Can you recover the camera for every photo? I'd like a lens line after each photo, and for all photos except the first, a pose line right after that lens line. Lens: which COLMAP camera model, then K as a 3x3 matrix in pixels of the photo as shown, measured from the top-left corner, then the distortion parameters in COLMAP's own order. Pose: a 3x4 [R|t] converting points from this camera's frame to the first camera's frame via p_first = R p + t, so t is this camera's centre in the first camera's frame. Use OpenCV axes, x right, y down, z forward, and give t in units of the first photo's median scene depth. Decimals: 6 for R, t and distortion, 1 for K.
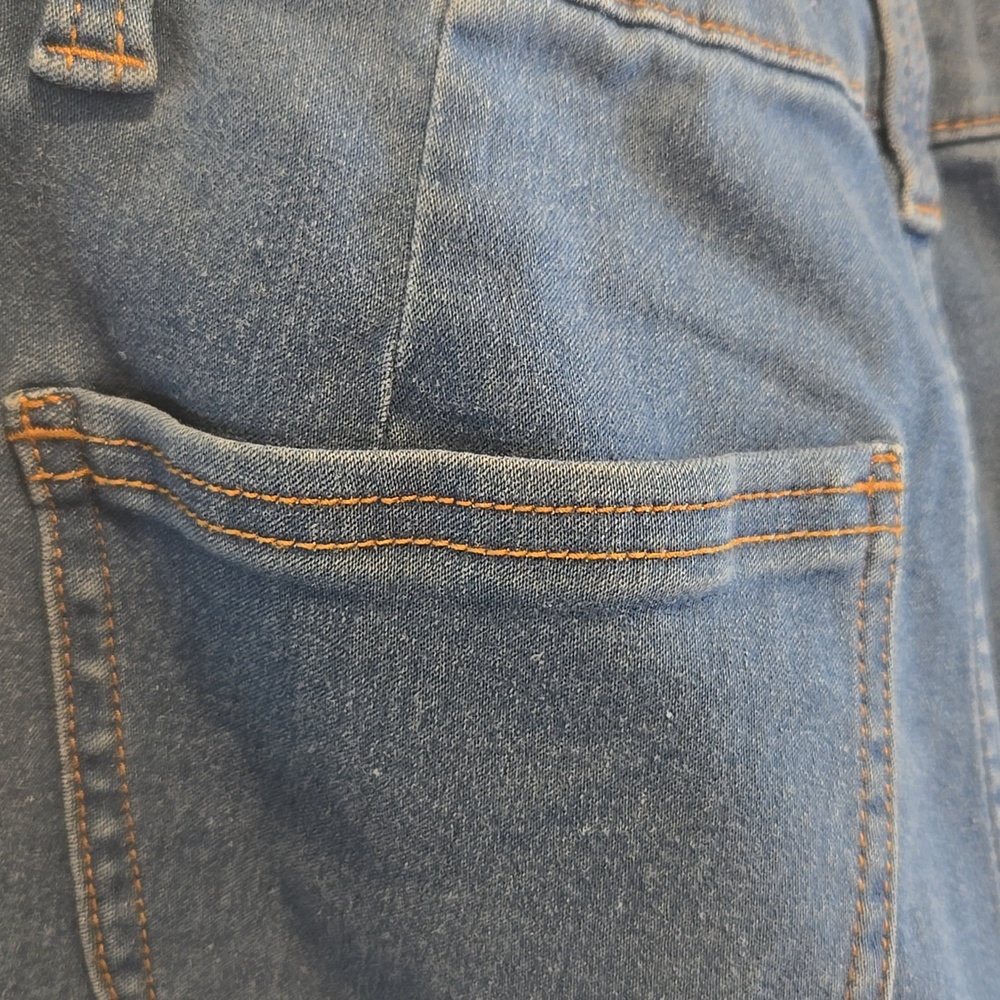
lens RADIAL K [[1565.8, 0, 497.1], [0, 1565.8, 474.1], [0, 0, 1]] dist [0.072514, -0.186299]
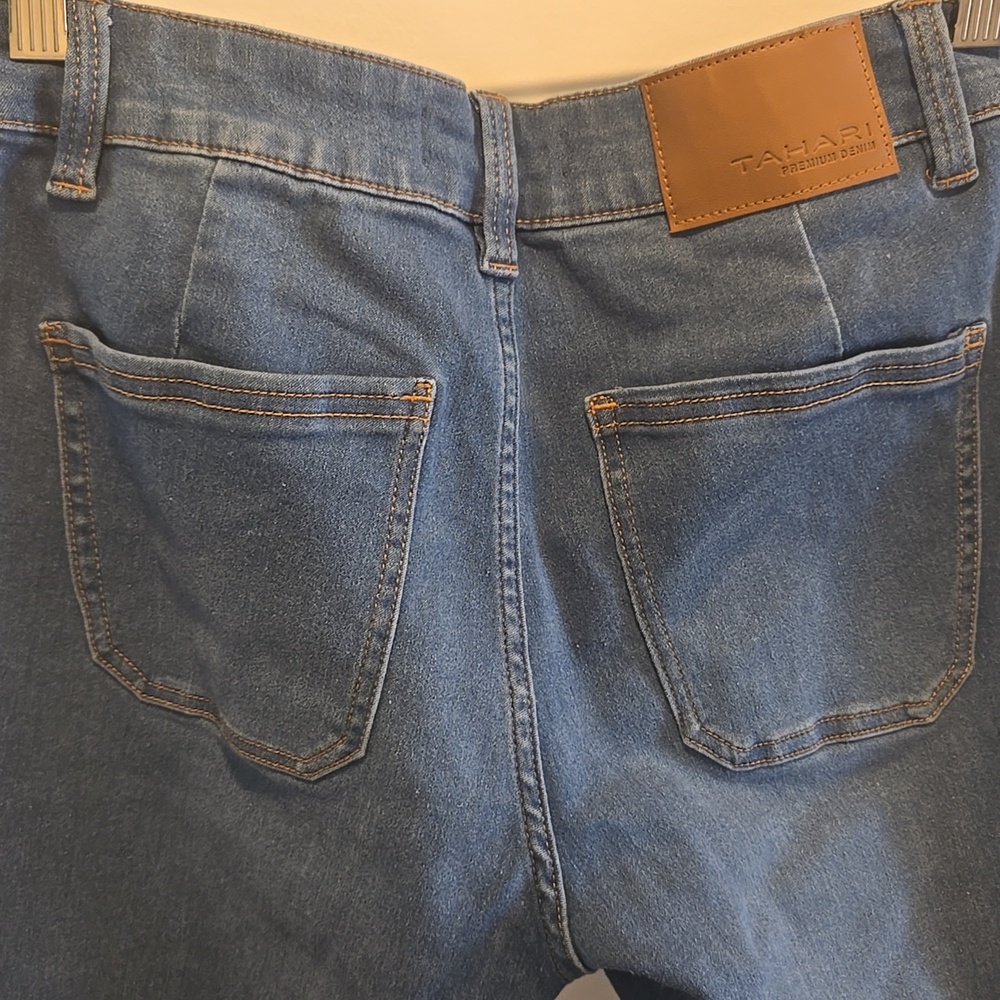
lens RADIAL K [[1565.8, 0, 497.1], [0, 1565.8, 474.1], [0, 0, 1]] dist [0.072514, -0.186299]
pose [[0.967058, 0.100322, -0.233956, 0.911453], [-0.092046, 0.994689, 0.046059, 0.003025], [0.237334, -0.023007, 0.971156, -1.111638]]
